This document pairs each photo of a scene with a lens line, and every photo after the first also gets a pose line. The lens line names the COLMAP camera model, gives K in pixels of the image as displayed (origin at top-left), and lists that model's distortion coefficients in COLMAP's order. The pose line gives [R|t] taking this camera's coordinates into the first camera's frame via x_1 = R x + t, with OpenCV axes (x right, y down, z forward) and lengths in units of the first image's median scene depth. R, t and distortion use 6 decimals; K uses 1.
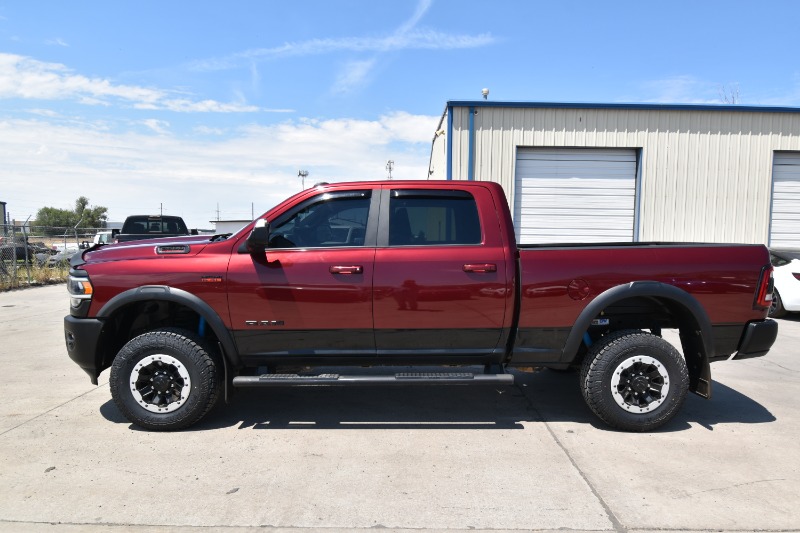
lens RADIAL K [[490.9, 0, 401.2], [0, 490.9, 268.7], [0, 0, 1]] dist [0.002007, -0.015313]
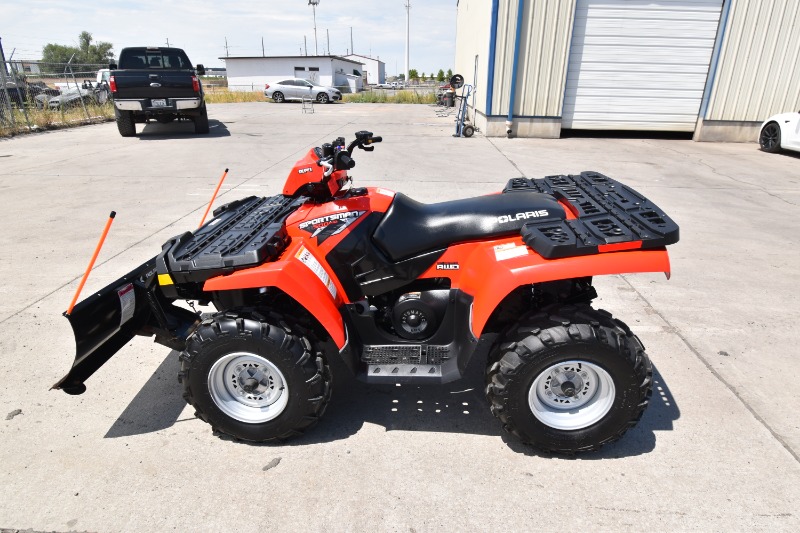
lens RADIAL K [[461.2, 0, 395.4], [0, 461.2, 271.5], [0, 0, 1]] dist [0.003865, -0.014827]
pose [[0.999268, 0.015946, -0.034763, -0.035888], [-0.003691, 0.944903, 0.327328, -0.001265], [0.038067, -0.326961, 0.944271, 0.113432]]
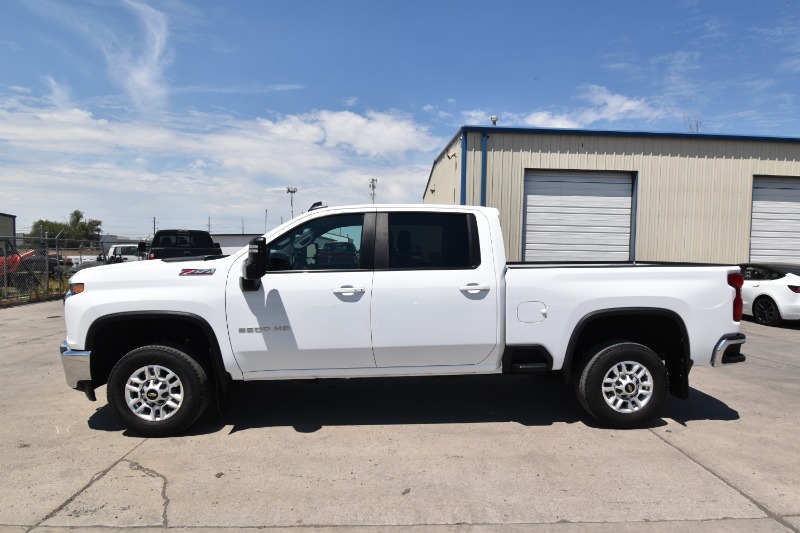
lens RADIAL K [[461.2, 0, 395.4], [0, 461.2, 271.5], [0, 0, 1]] dist [0.003865, -0.014827]
pose [[0.998898, 0.002506, 0.046860, -0.095443], [-0.001604, 0.999813, -0.019272, -0.001209], [-0.046899, 0.019175, 0.998716, -0.001907]]
